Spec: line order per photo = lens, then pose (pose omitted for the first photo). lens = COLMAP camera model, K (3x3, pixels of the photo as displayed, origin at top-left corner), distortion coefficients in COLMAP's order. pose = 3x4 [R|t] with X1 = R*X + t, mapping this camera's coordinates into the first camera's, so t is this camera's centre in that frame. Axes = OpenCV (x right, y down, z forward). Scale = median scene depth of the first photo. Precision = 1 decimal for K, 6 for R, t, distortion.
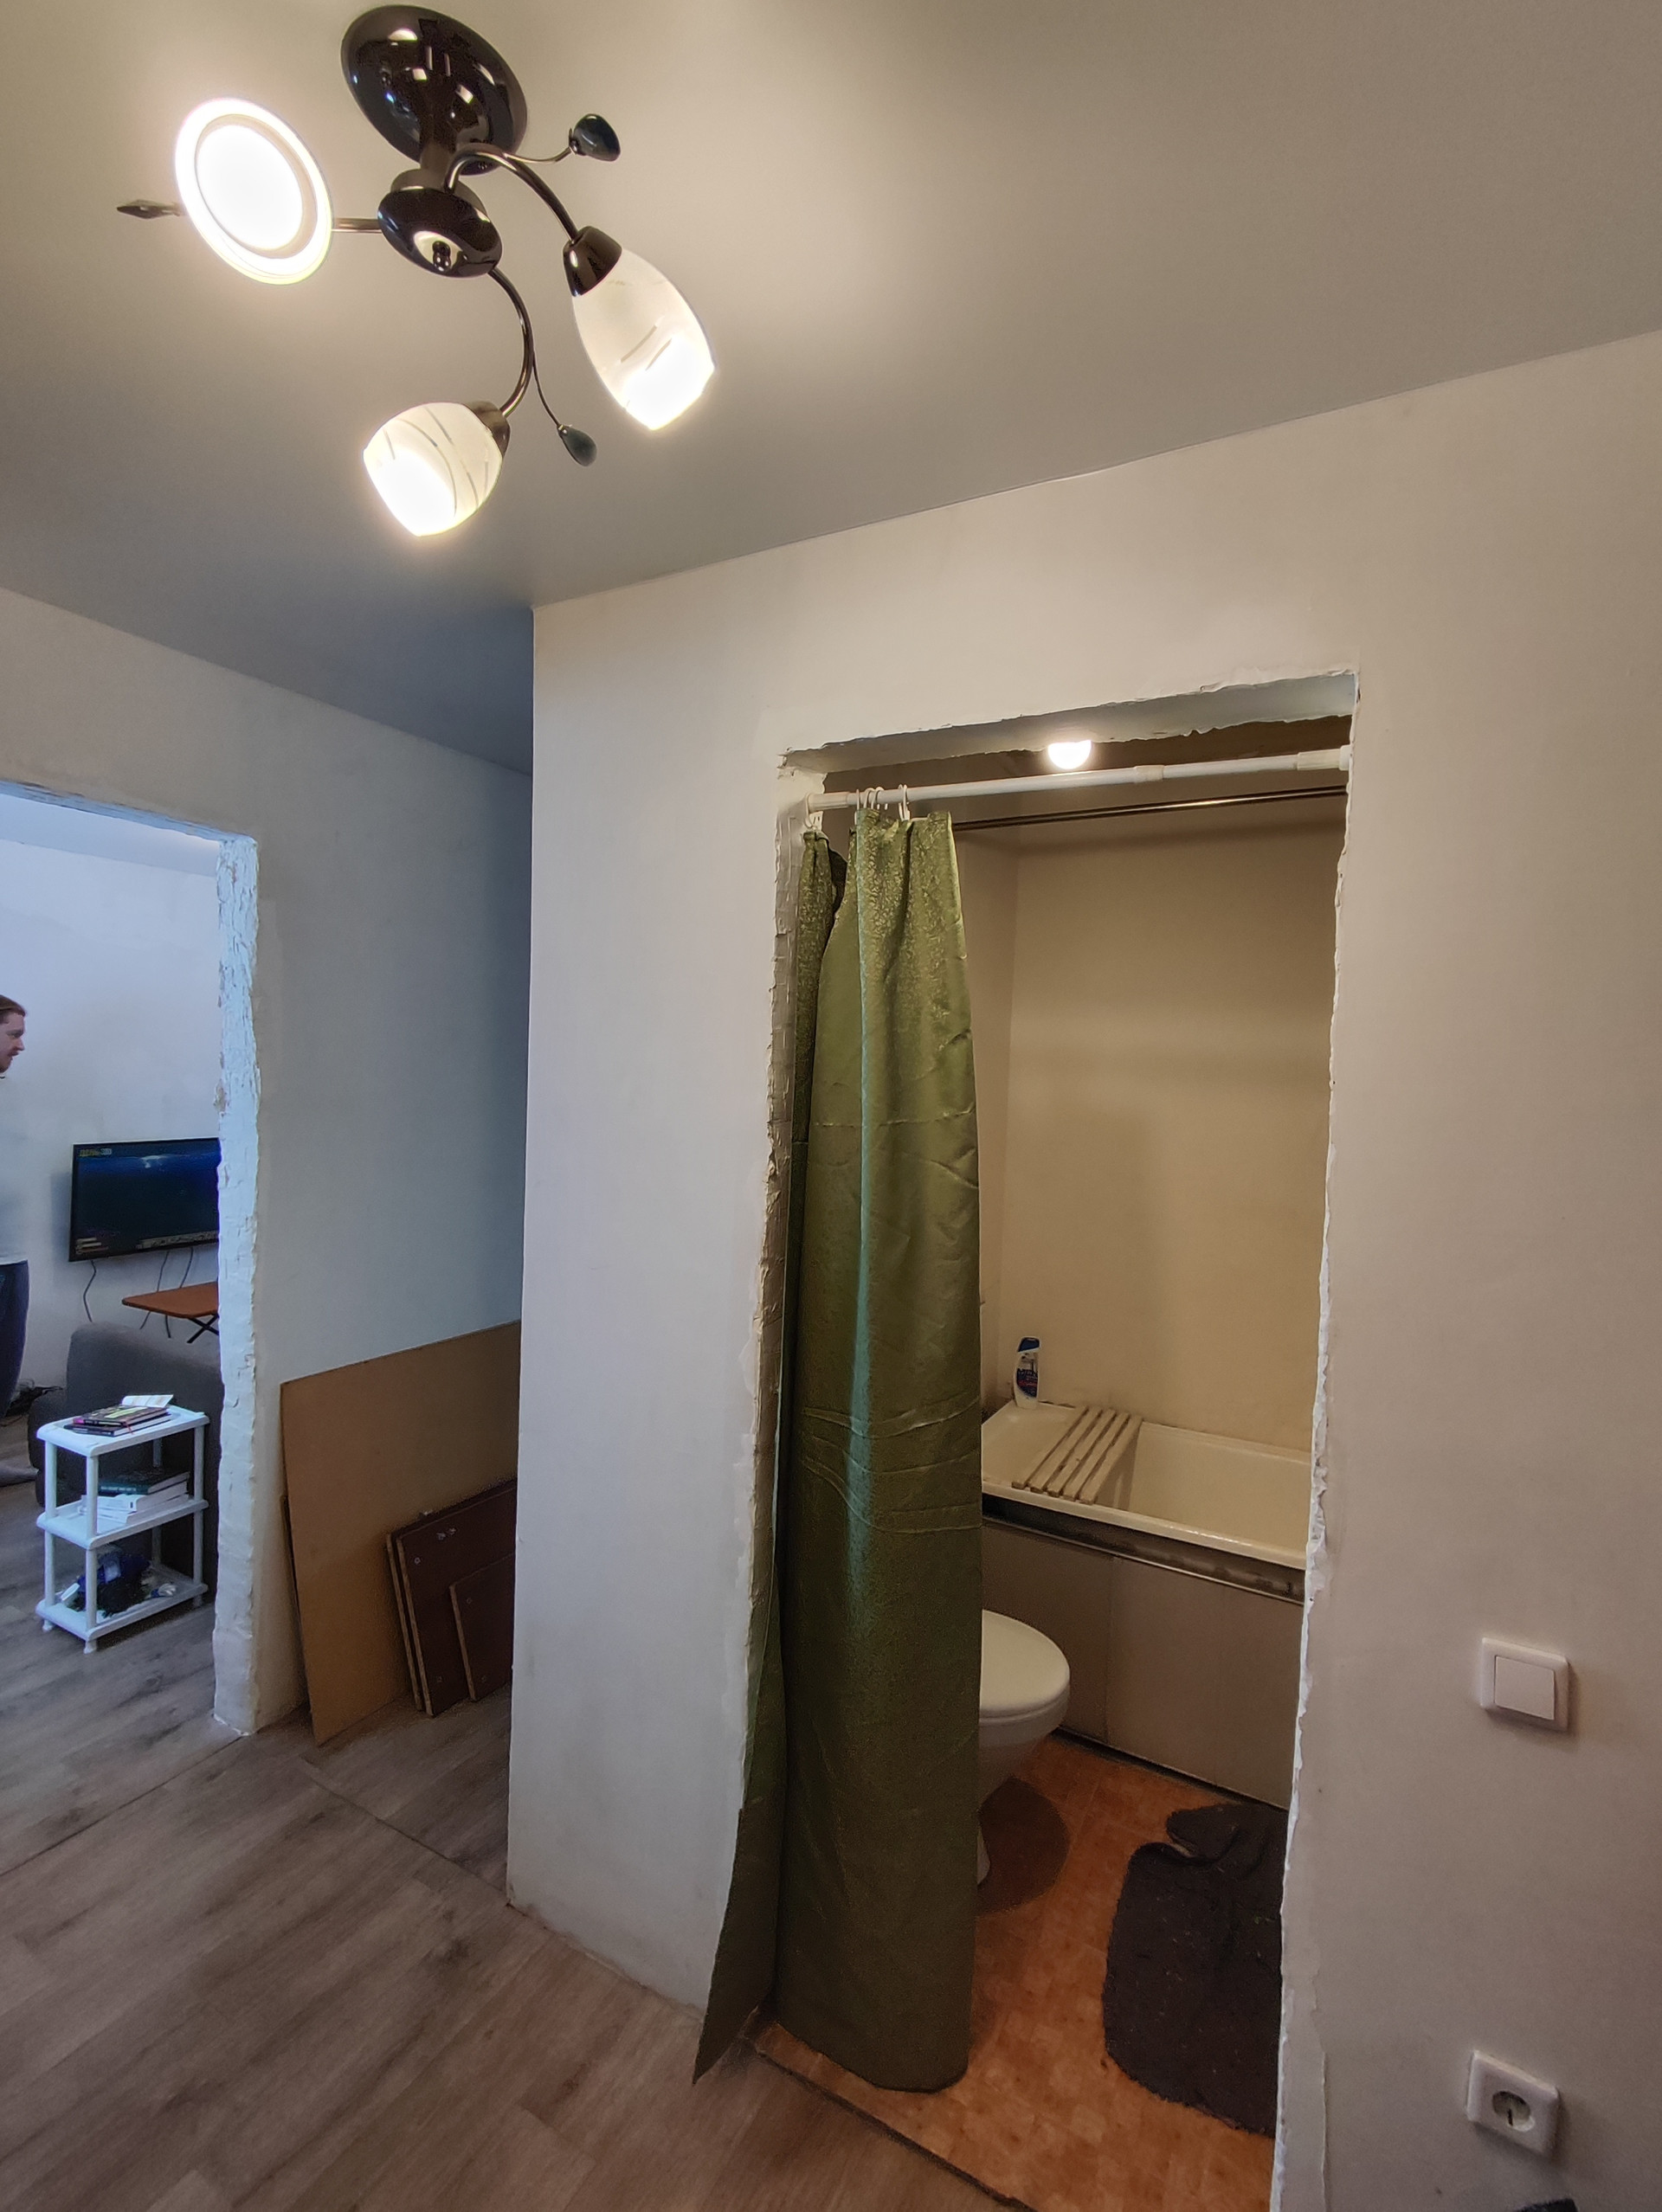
lens RADIAL K [[1002.3, 0, 835.3], [0, 1002.3, 1102.0], [0, 0, 1]] dist [0.001475, 0.001874]
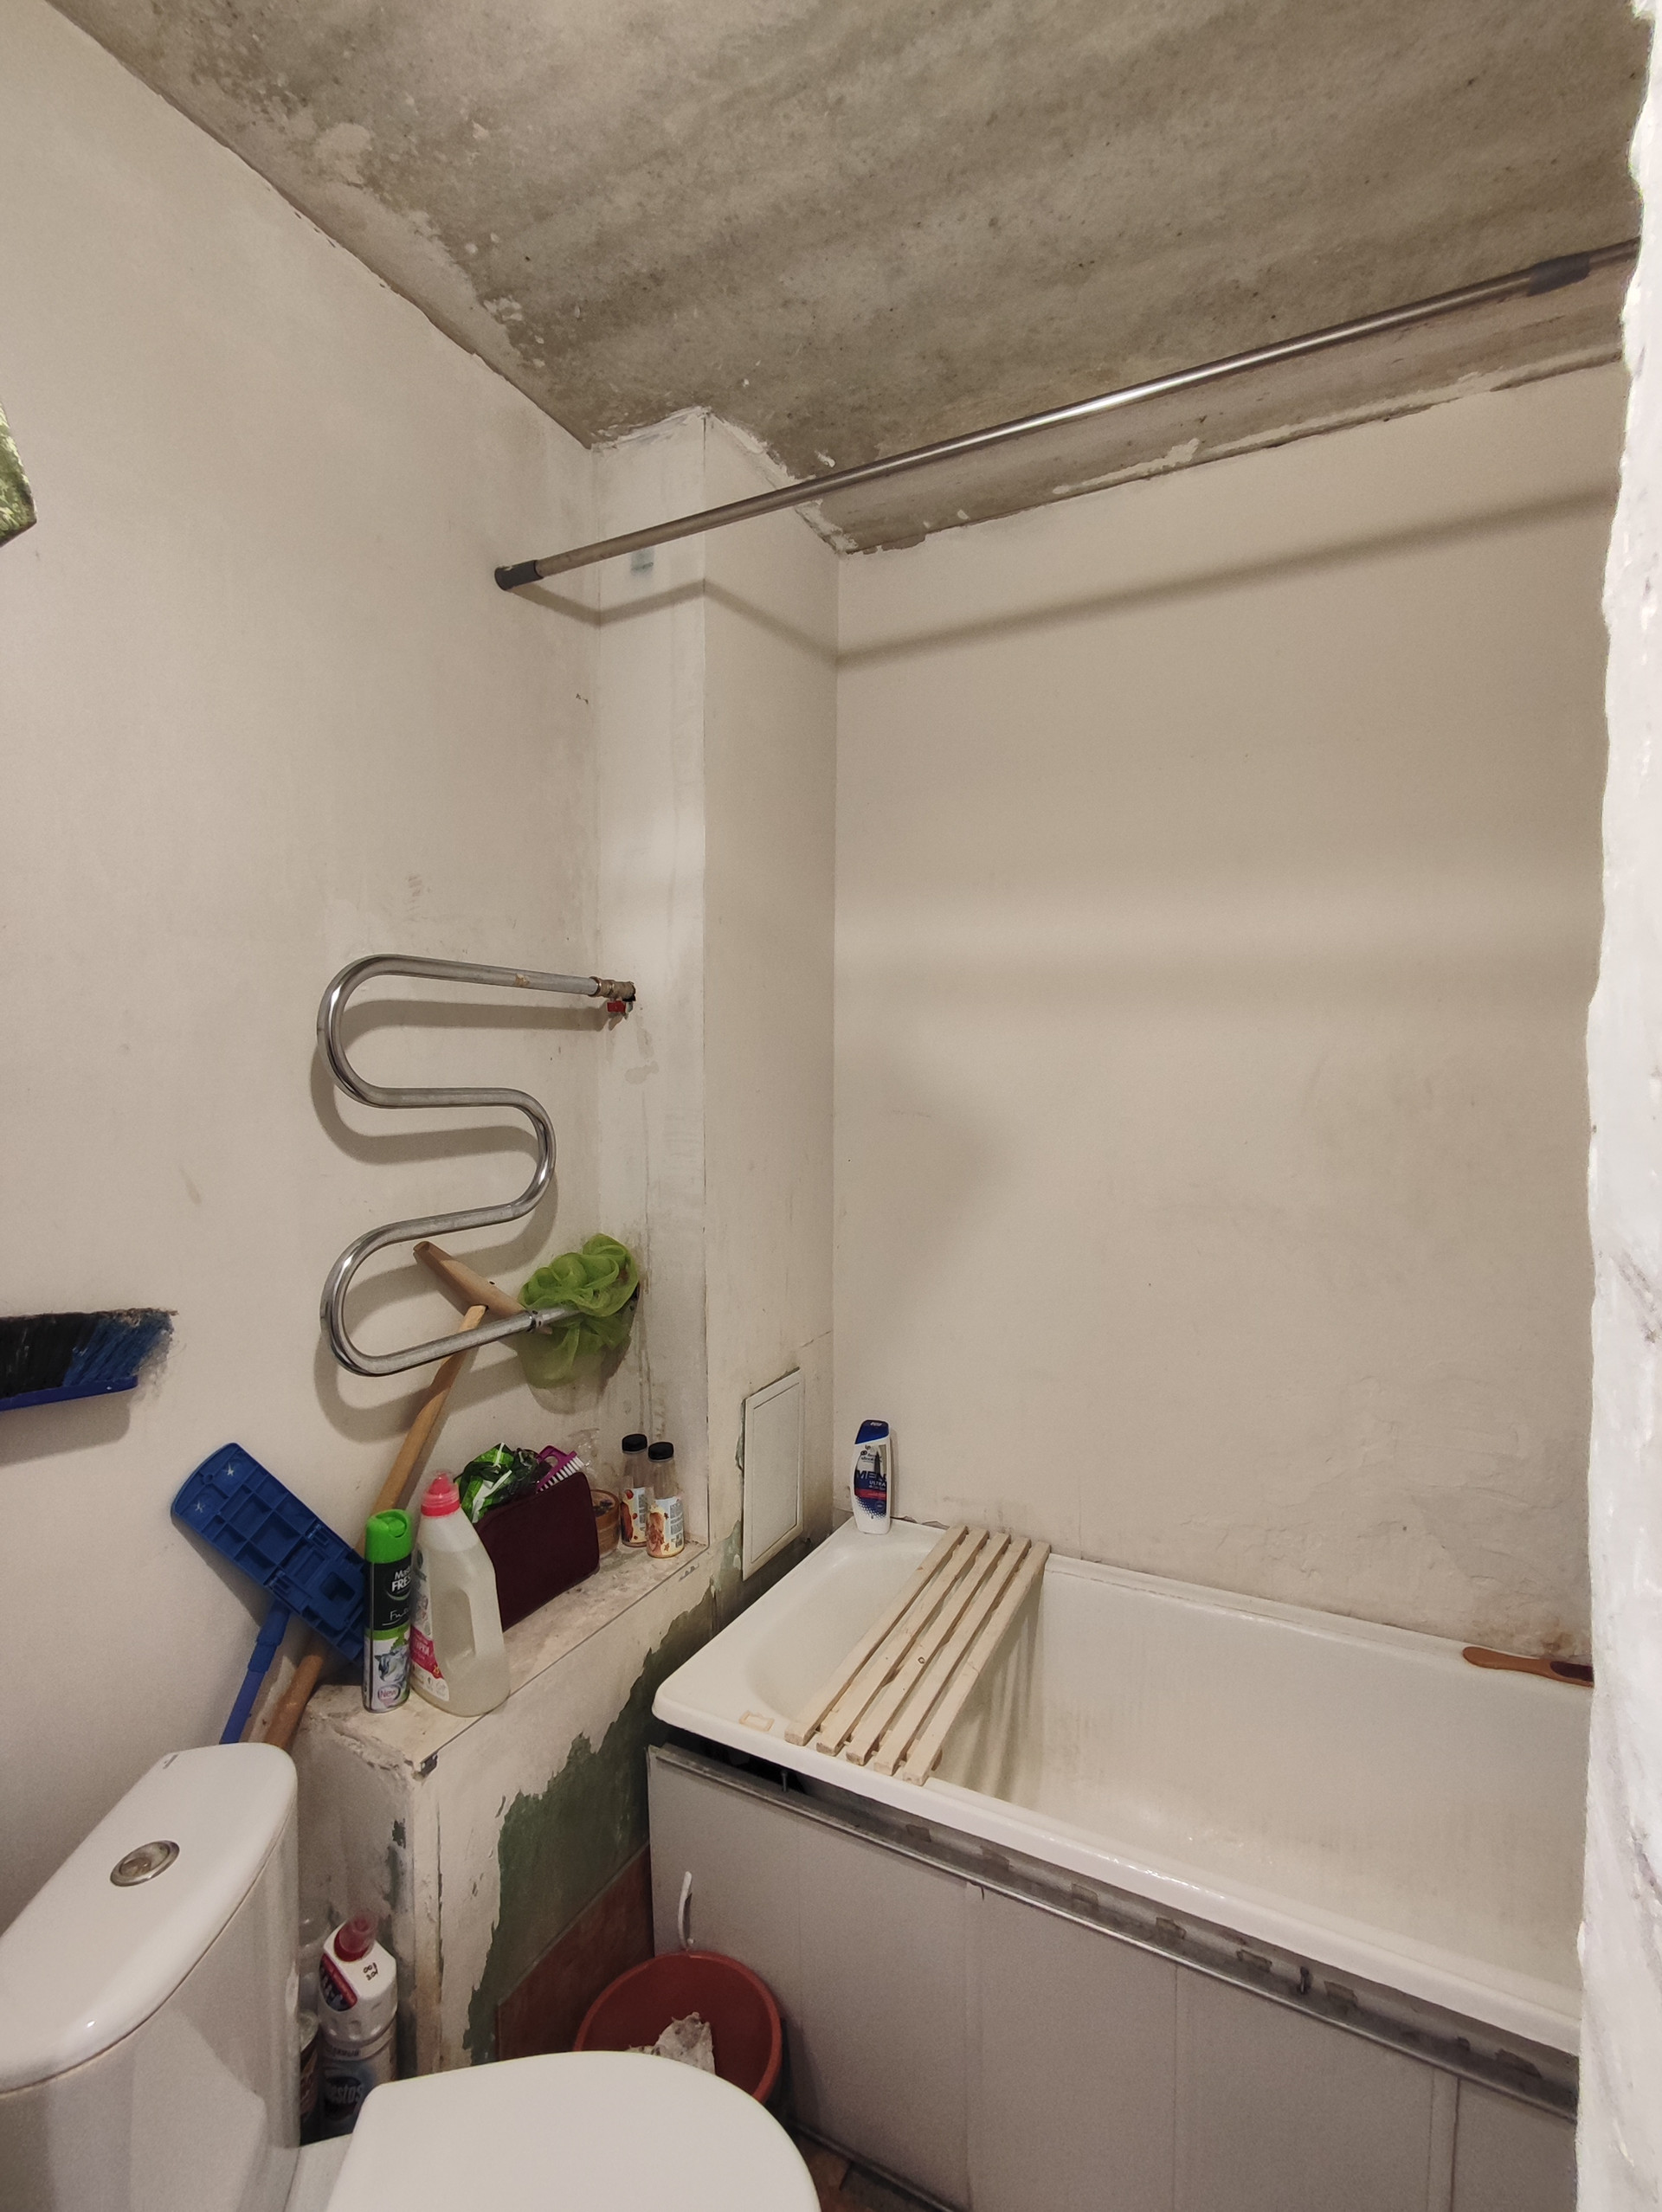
lens RADIAL K [[1002.3, 0, 833.6], [0, 1002.3, 1103.7], [0, 0, 1]] dist [0.001475, 0.001874]
pose [[0.999244, -0.029296, 0.025571, 0.284497], [0.029371, 0.999565, -0.002567, 0.064797], [-0.025484, 0.003316, 0.999670, 0.658597]]
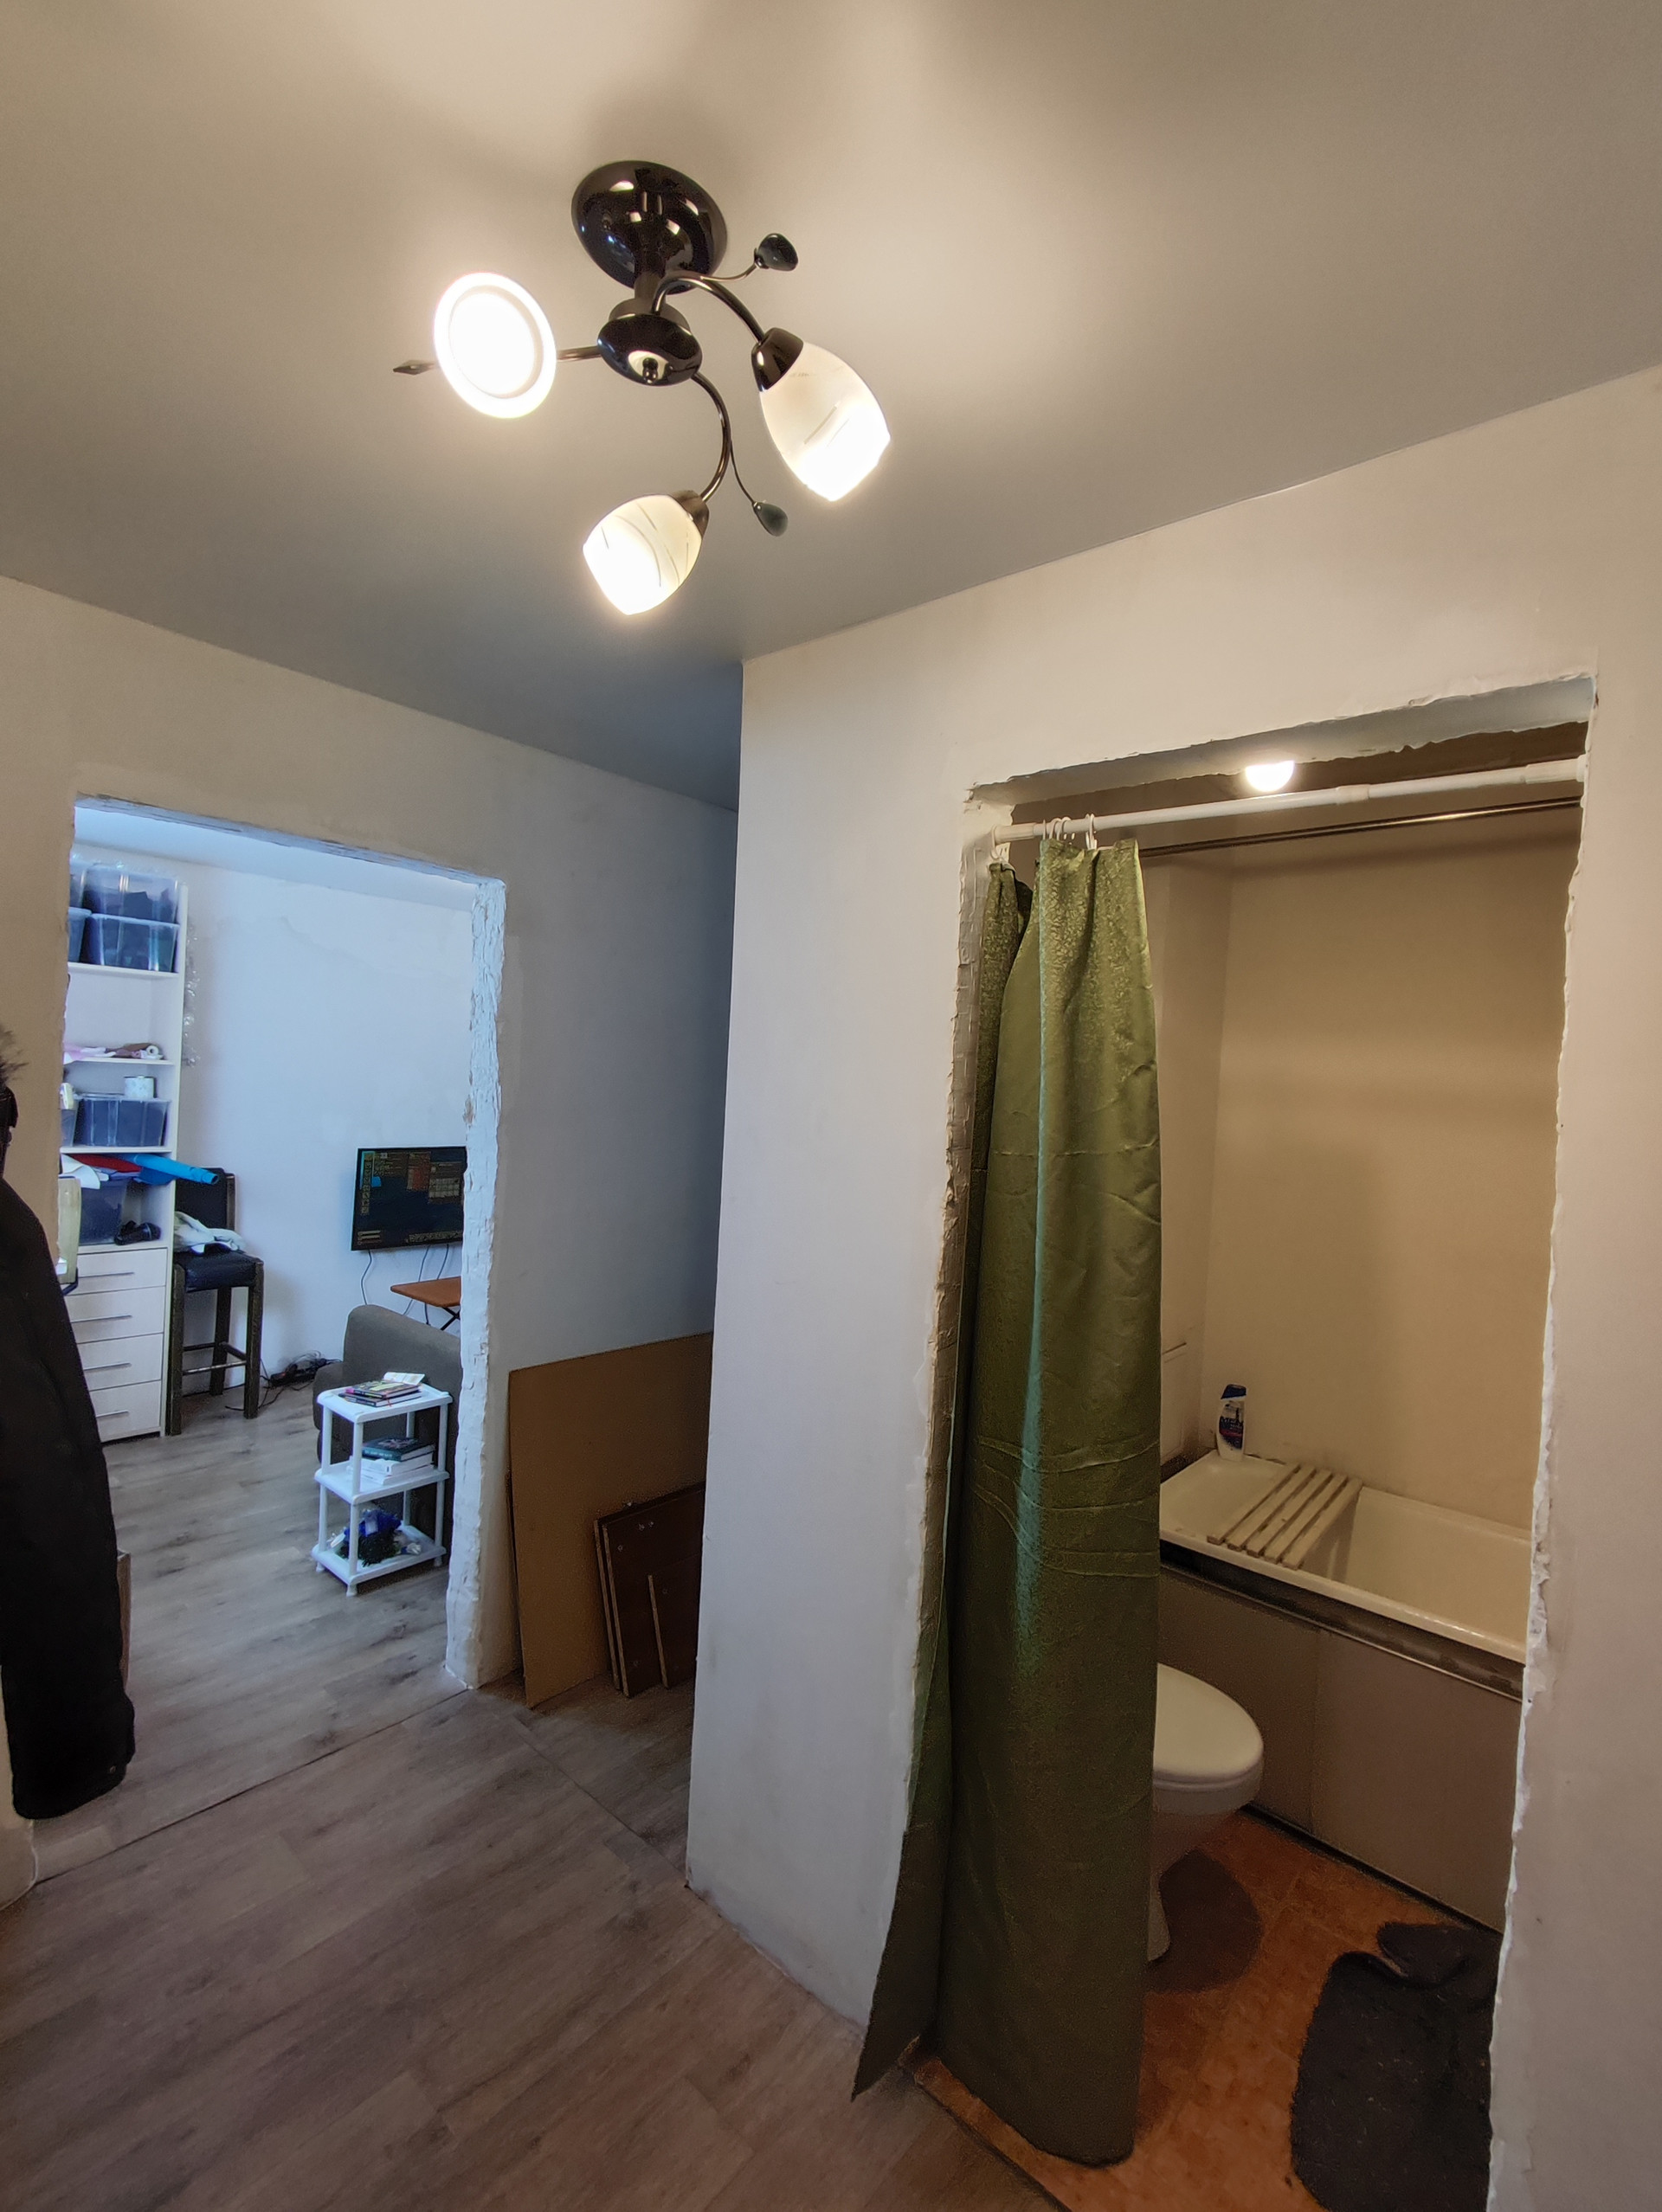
lens RADIAL K [[1002.3, 0, 836.1], [0, 1002.3, 1101.4], [0, 0, 1]] dist [0.001475, 0.001874]
pose [[0.977669, 0.021652, -0.209033, 0.032454], [-0.026635, 0.999423, -0.021054, -0.003394], [0.208457, 0.026152, 0.977682, -0.016469]]
